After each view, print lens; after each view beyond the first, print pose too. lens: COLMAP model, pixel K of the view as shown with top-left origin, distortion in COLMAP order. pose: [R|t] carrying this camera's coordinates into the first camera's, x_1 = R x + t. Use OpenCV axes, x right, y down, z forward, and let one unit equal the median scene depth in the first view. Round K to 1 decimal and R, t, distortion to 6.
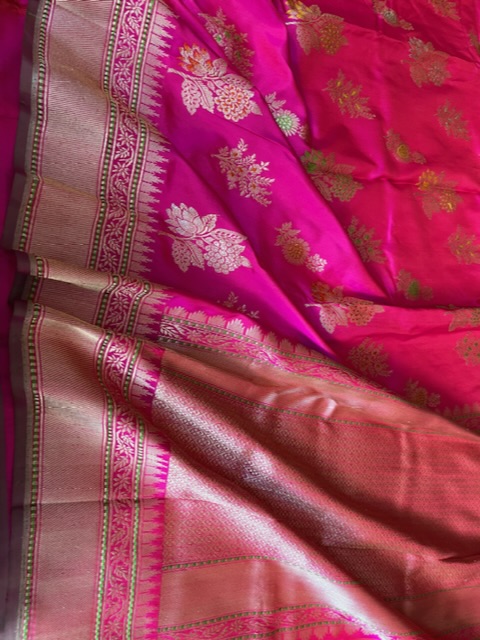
lens RADIAL K [[496.1, 0, 241.8], [0, 496.1, 320.0], [0, 0, 1]] dist [0.006375, -0.004591]
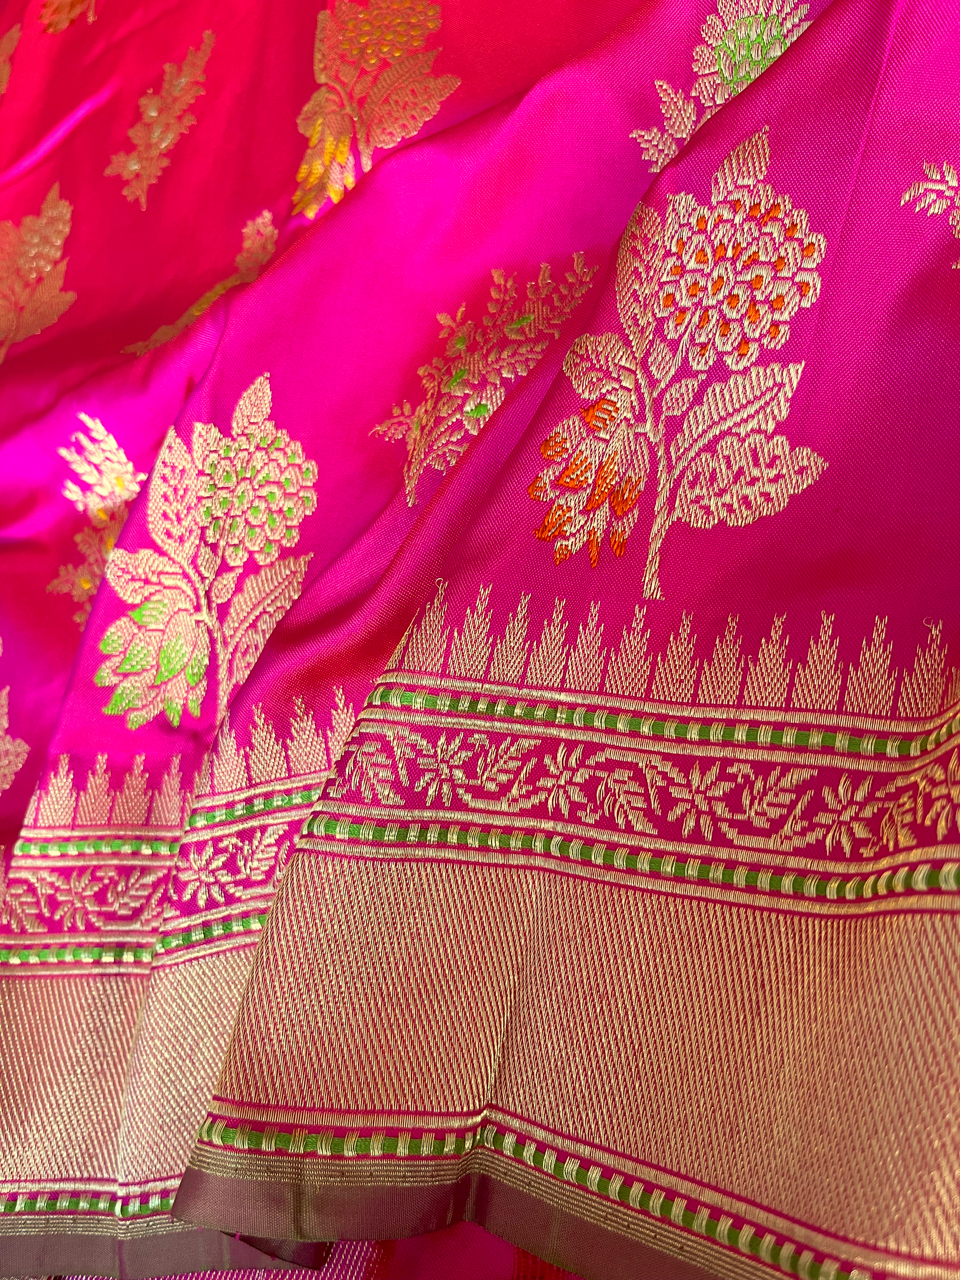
lens RADIAL K [[992.1, 0, 479.5], [0, 992.1, 635.9], [0, 0, 1]] dist [0.006375, -0.004591]
pose [[-0.184026, -0.971509, -0.149348, -0.080624], [0.883426, -0.096864, -0.458450, -0.354036], [0.430922, -0.216304, 0.876082, 0.550588]]
